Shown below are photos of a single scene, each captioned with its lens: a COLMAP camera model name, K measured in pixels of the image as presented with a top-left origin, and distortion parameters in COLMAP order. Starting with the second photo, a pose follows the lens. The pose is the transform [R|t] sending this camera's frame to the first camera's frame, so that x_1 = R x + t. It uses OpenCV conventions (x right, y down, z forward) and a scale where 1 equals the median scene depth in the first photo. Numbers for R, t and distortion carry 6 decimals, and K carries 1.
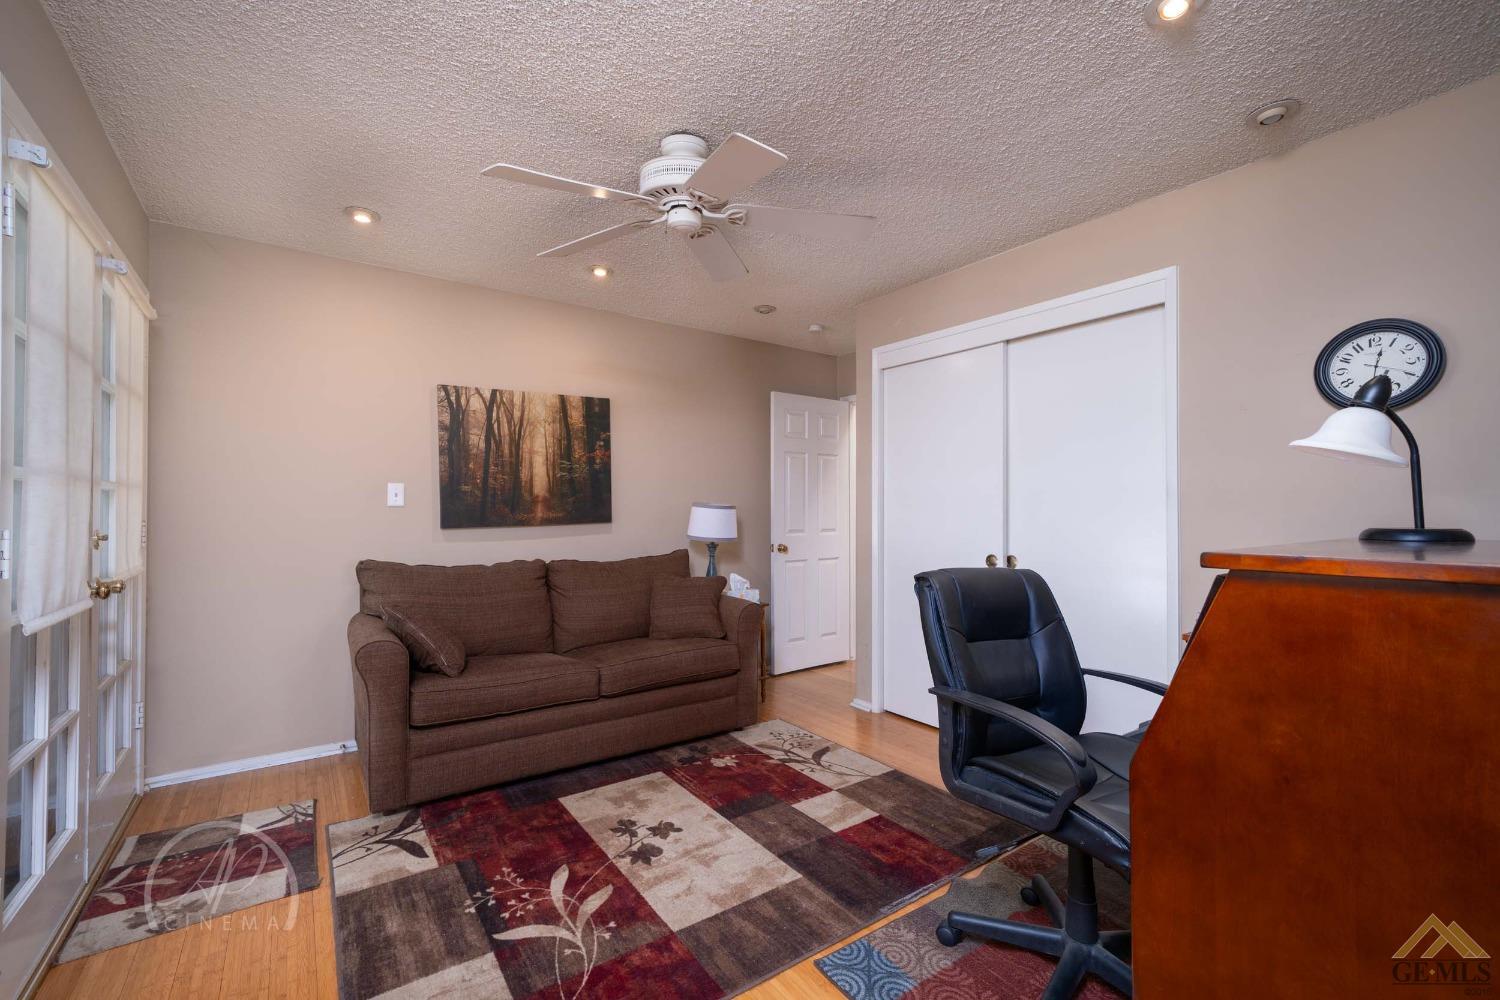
lens RADIAL K [[645.3, 0, 748.0], [0, 645.3, 499.5], [0, 0, 1]] dist [0.008374, -0.000511]
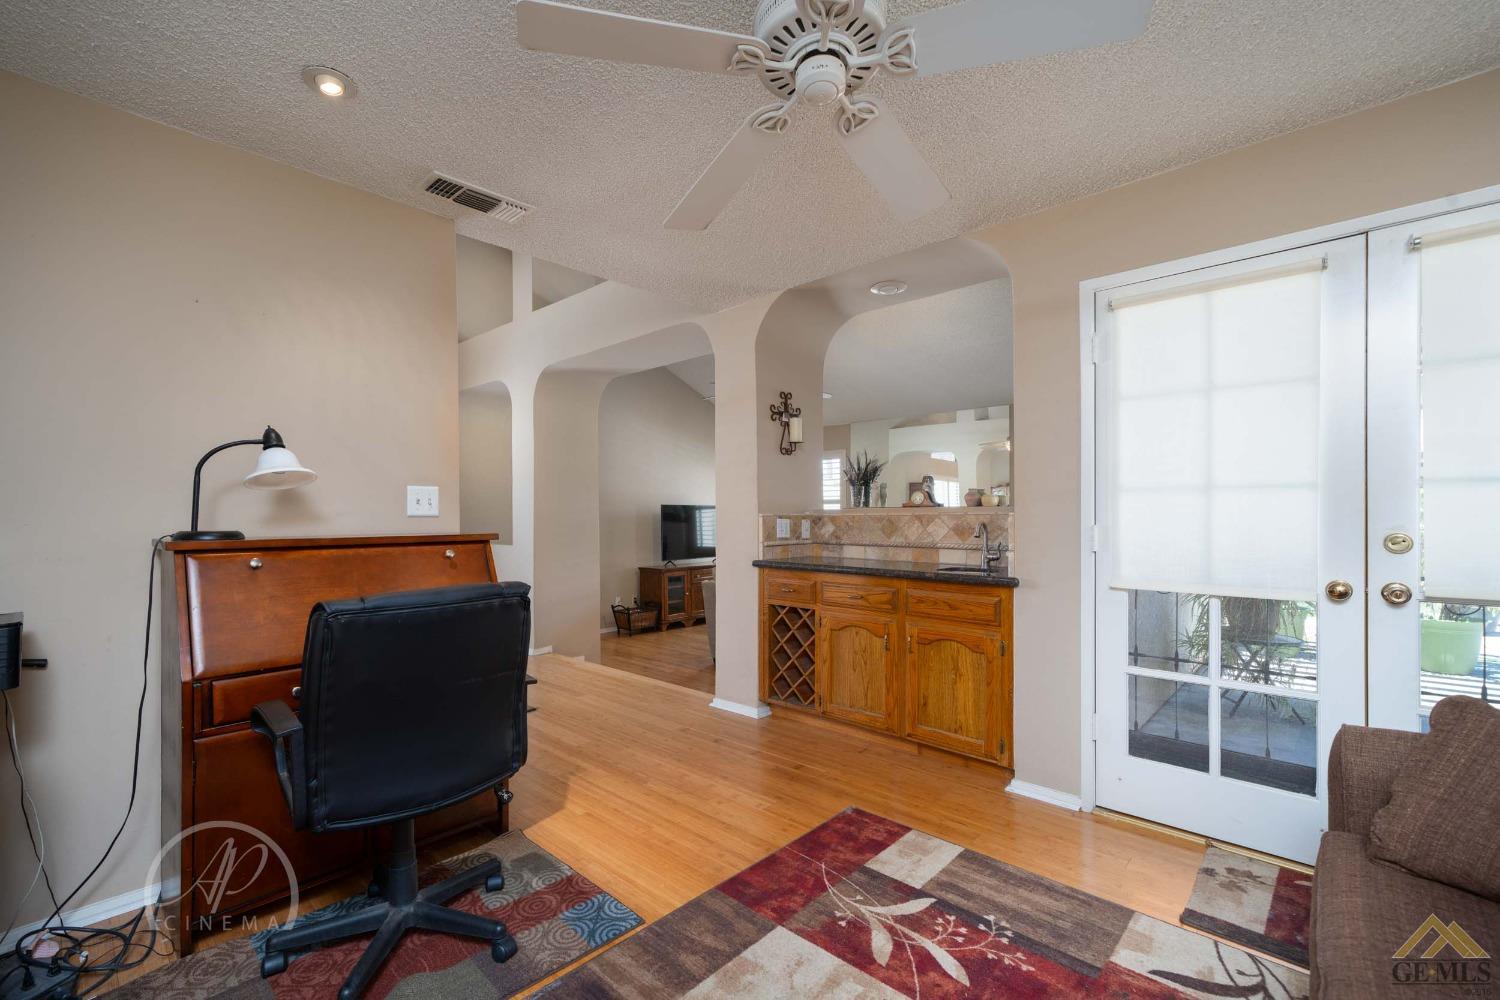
lens RADIAL K [[645.3, 0, 753.2], [0, 645.3, 505.9], [0, 0, 1]] dist [0.008374, -0.000511]
pose [[-0.977355, 0.001403, -0.211602, 0.136347], [0.007919, 0.999520, -0.029947, 0.030273], [0.211459, -0.030945, -0.976897, 1.914745]]
